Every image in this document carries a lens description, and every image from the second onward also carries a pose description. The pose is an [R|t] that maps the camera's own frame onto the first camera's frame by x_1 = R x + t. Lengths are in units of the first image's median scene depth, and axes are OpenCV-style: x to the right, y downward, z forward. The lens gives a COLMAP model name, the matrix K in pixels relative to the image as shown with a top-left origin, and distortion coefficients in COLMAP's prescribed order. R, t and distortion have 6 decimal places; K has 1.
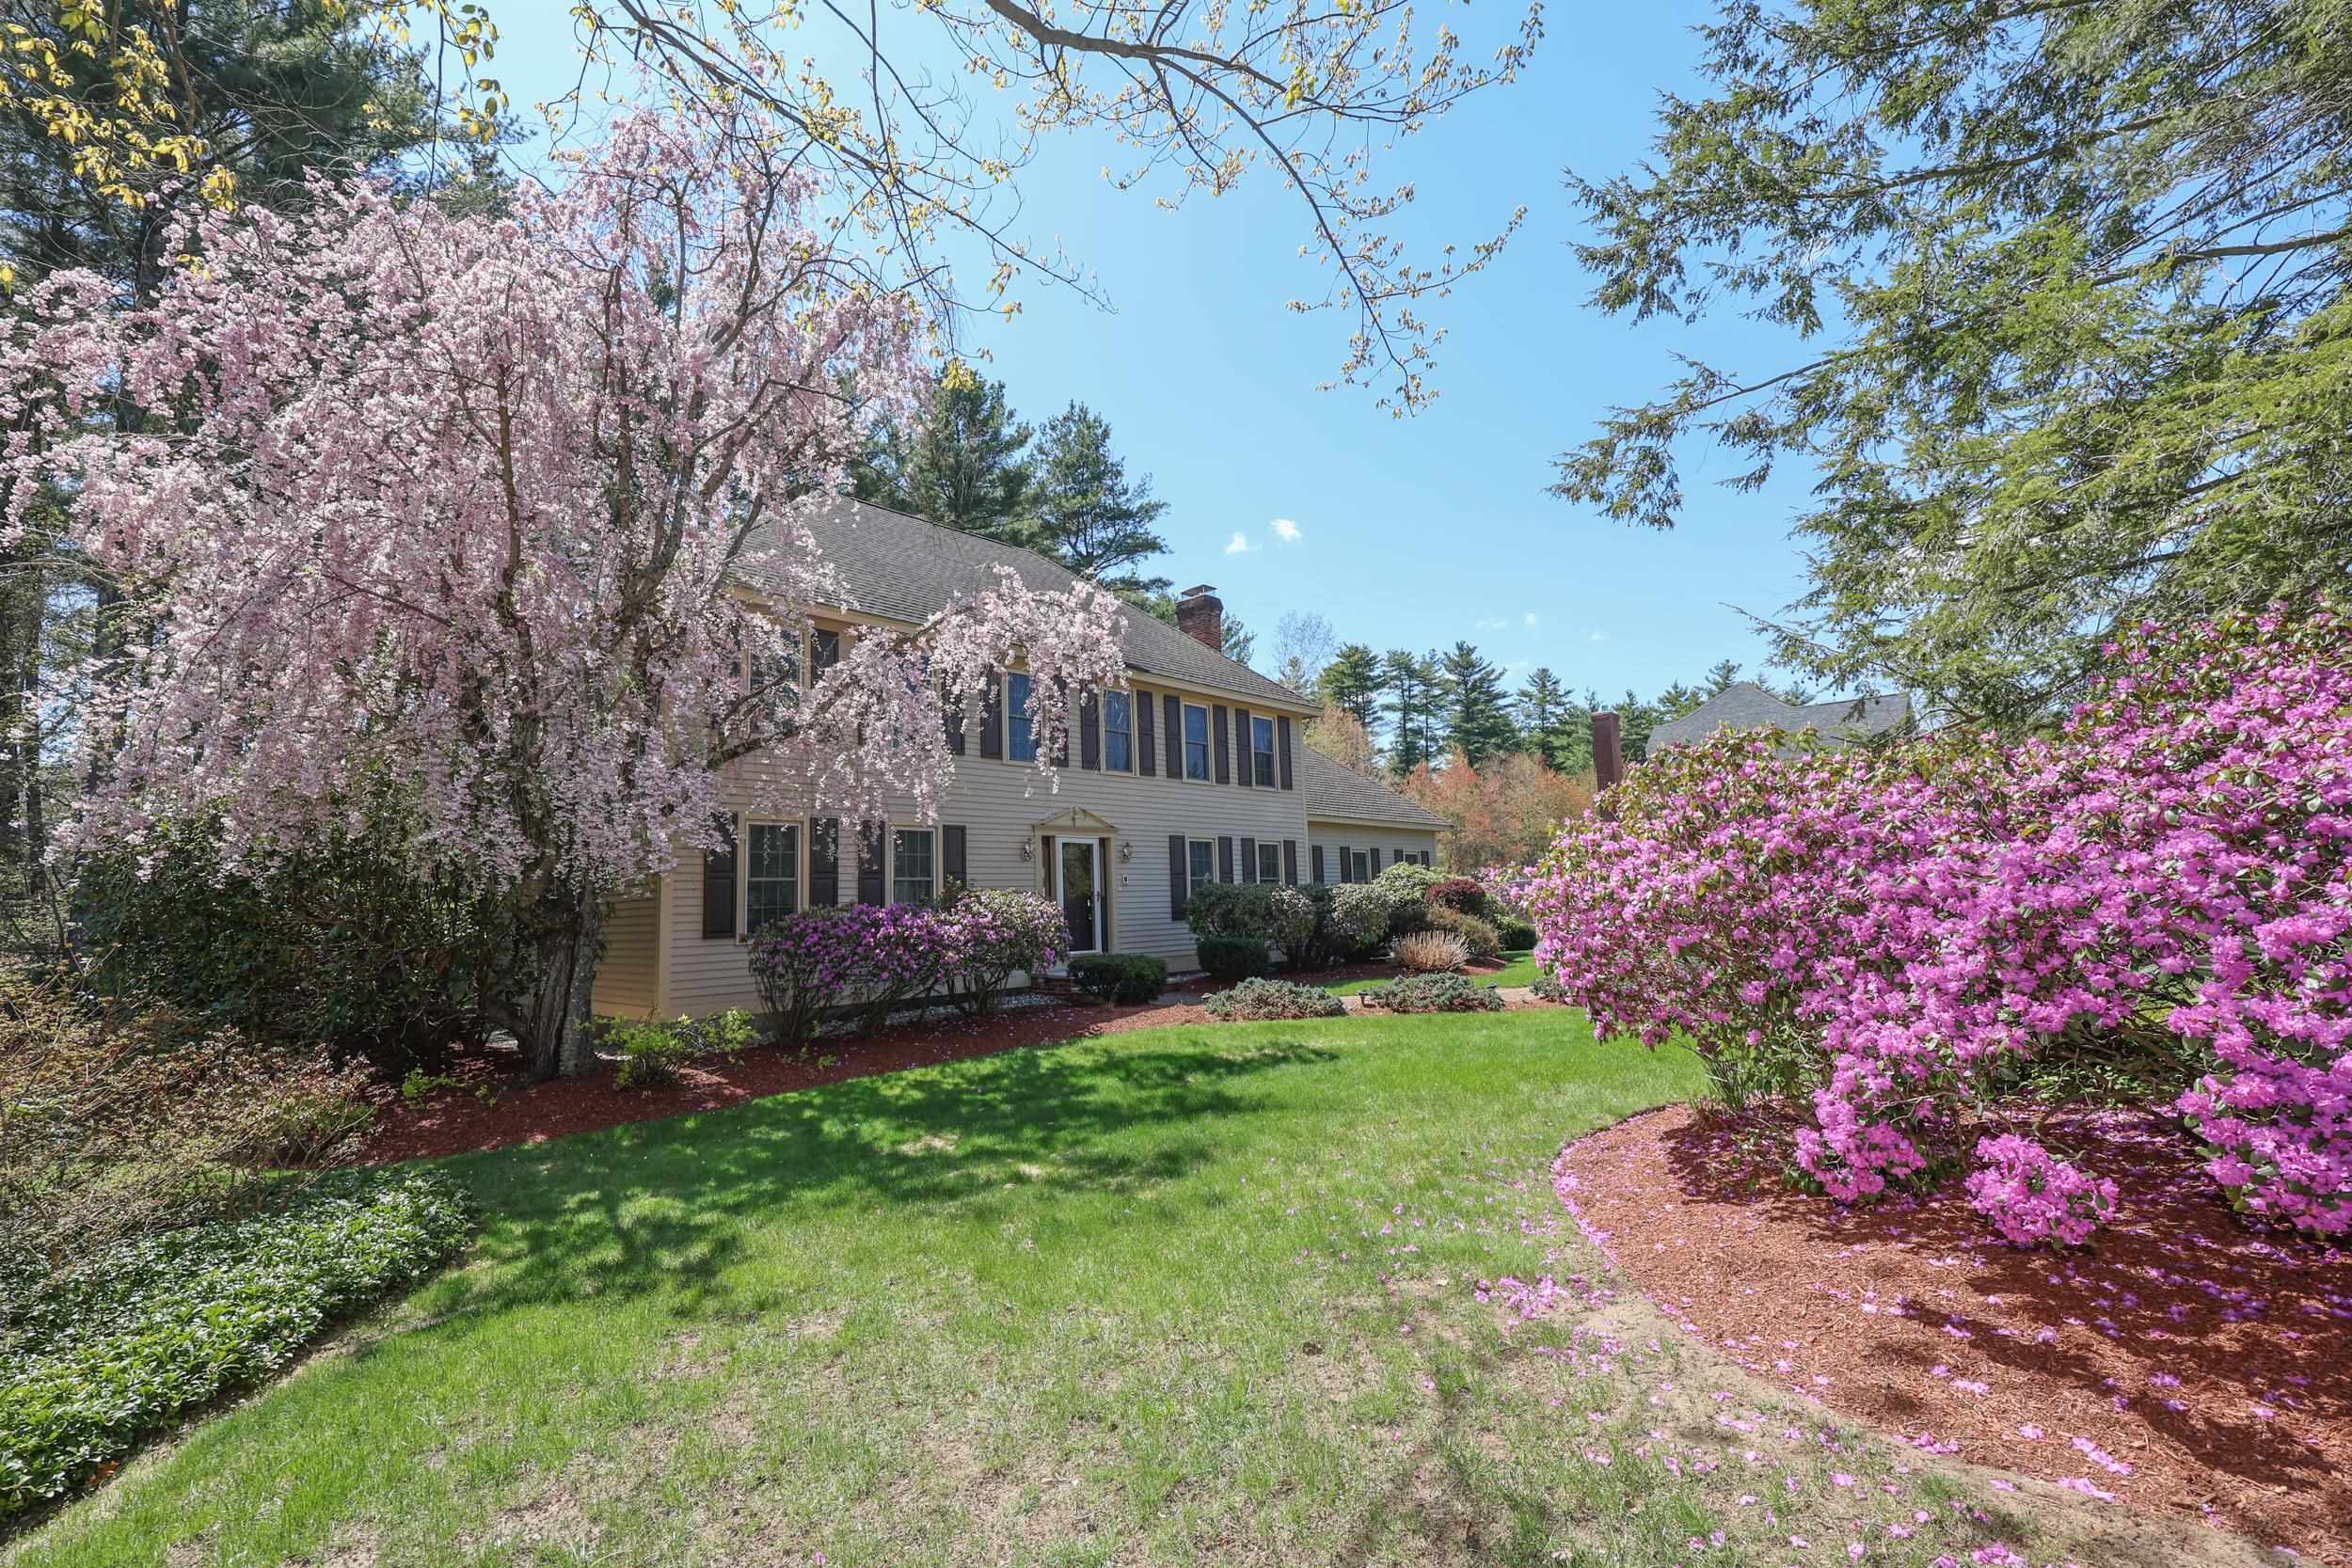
lens RADIAL K [[970.9, 0, 1168.2], [0, 970.9, 778.0], [0, 0, 1]] dist [0.004789, 0.000531]
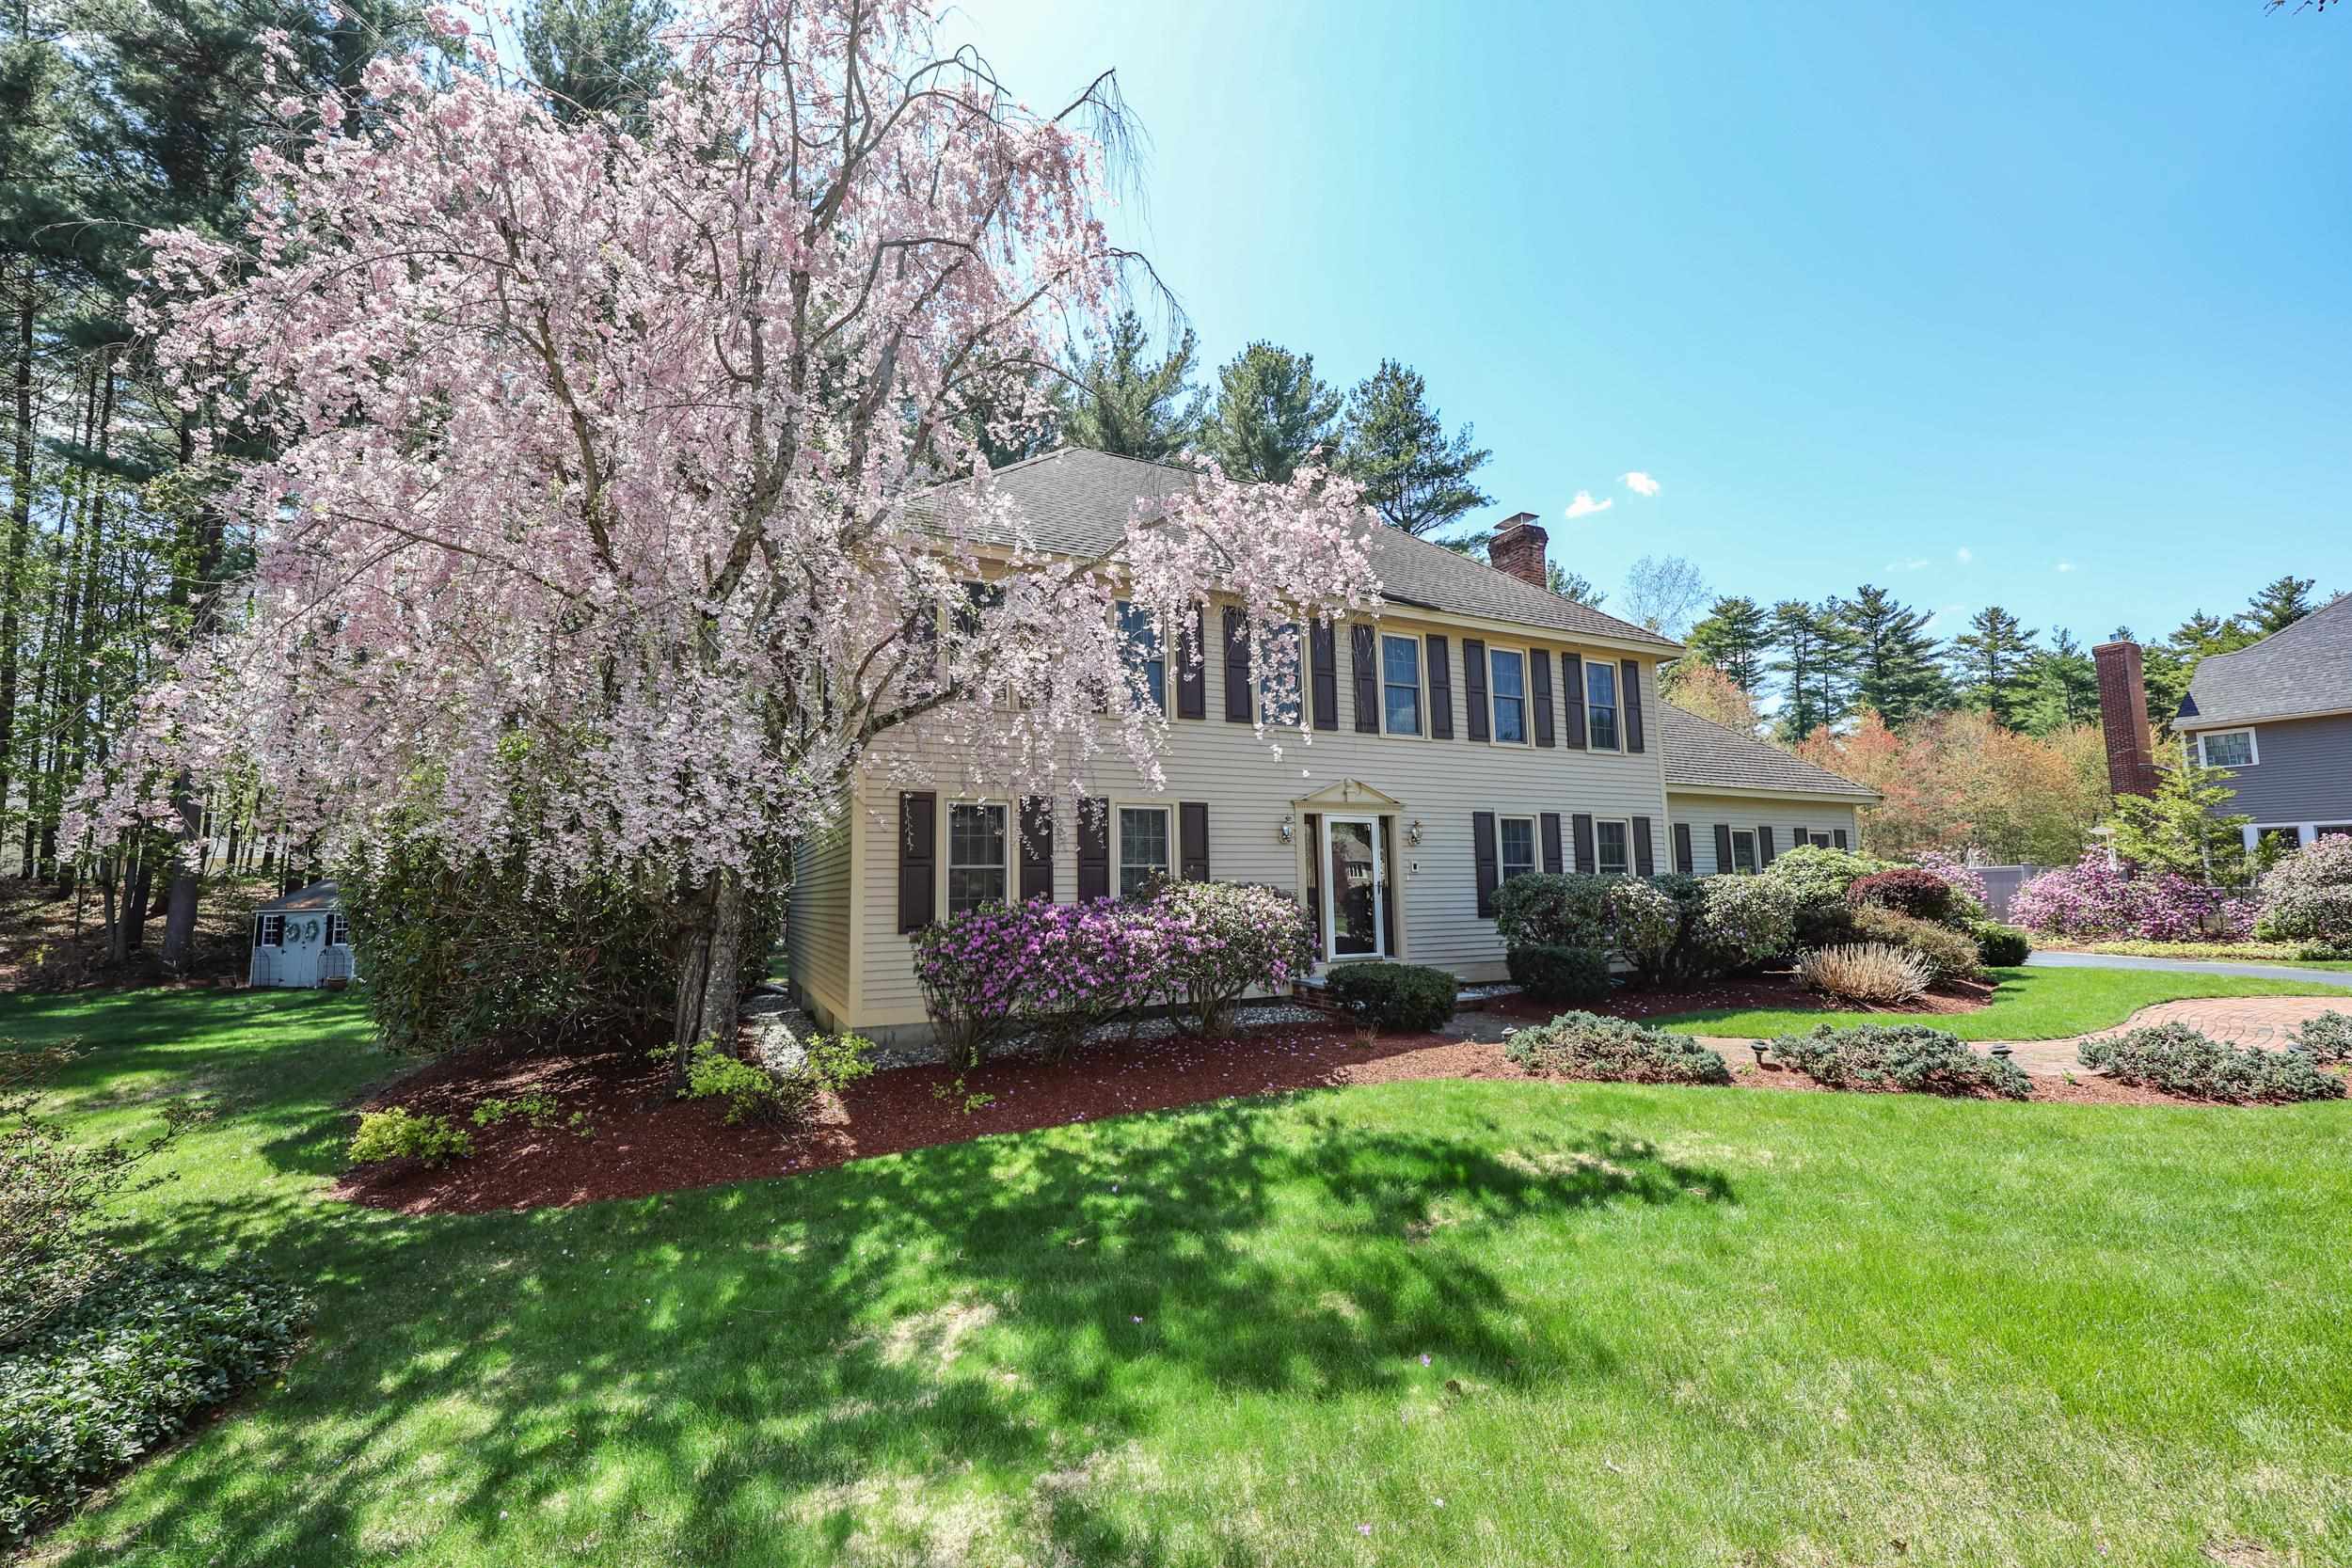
lens RADIAL K [[929.0, 0, 1172.8], [0, 929.0, 779.8], [0, 0, 1]] dist [-0.000892, -0.000034]
pose [[0.938130, -0.024301, -0.345431, 0.029768], [0.030742, 0.999440, 0.013178, 0.012290], [0.344917, -0.022982, 0.938352, 0.166551]]
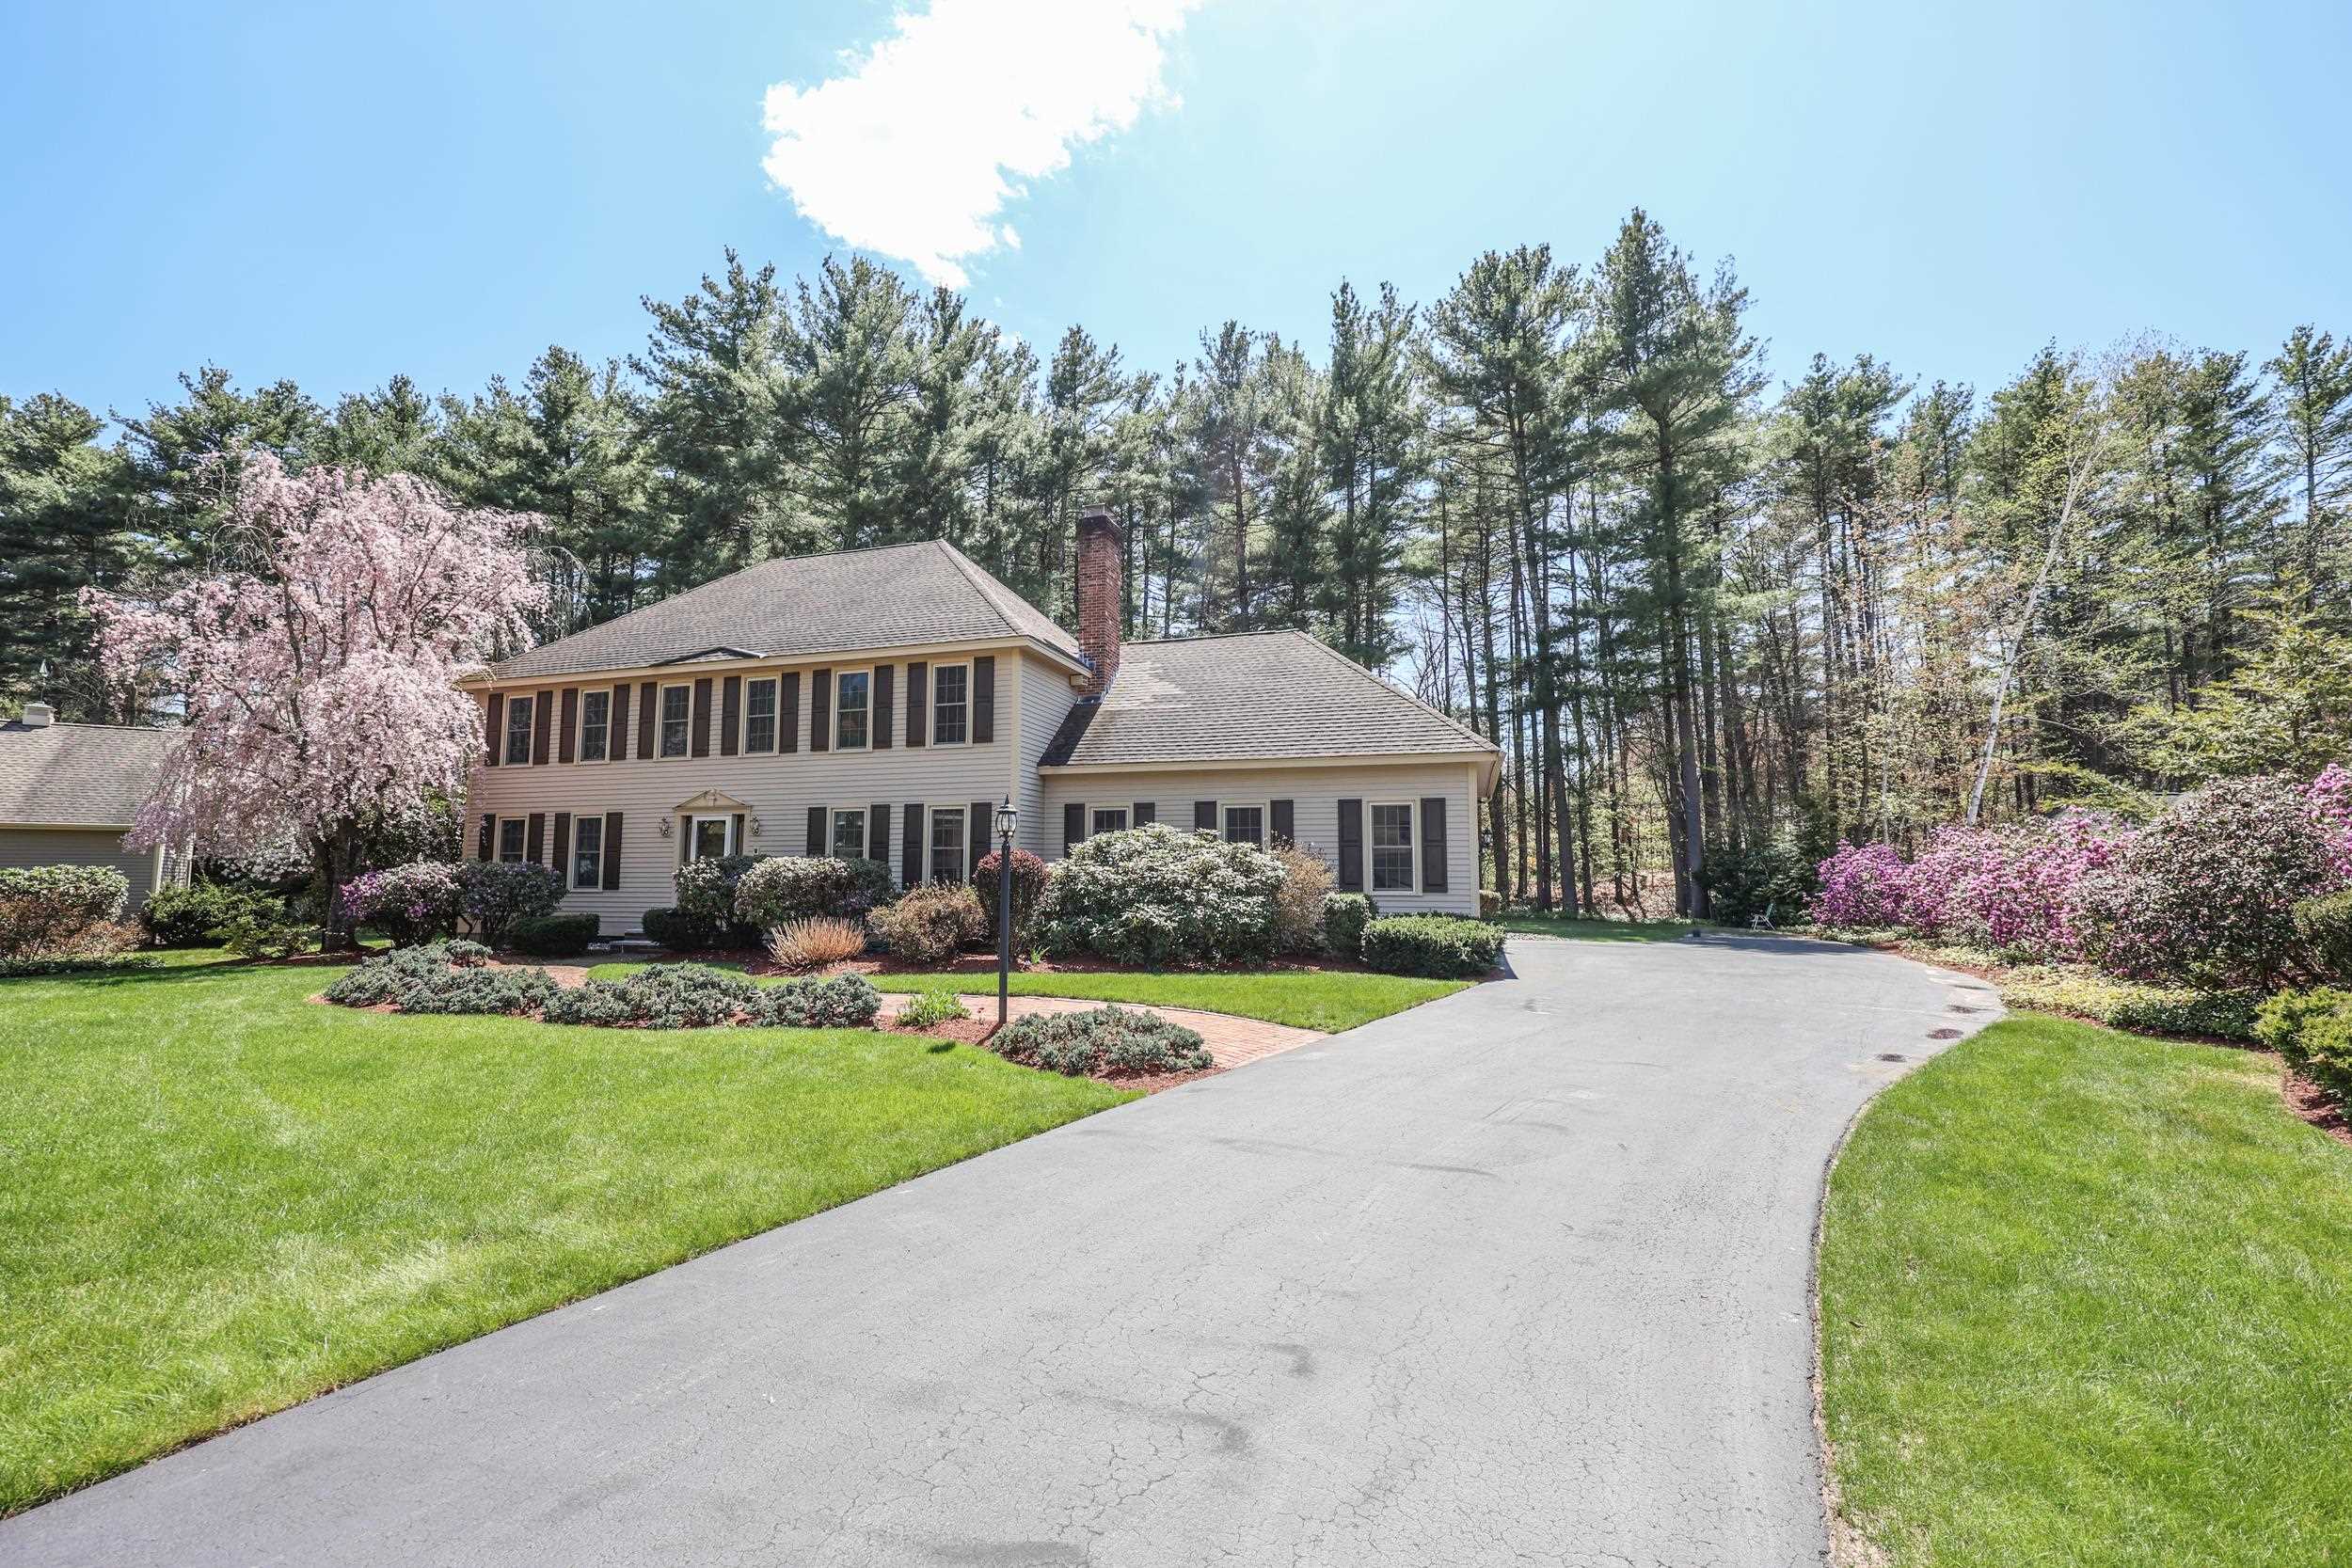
lens RADIAL K [[970.9, 0, 1173.0], [0, 970.9, 805.8], [0, 0, 1]] dist [0.004789, 0.000531]
pose [[0.455910, -0.047479, -0.888759, 0.938153], [0.098016, 0.995181, -0.002885, 0.084412], [0.884612, -0.085797, 0.458367, 0.752437]]
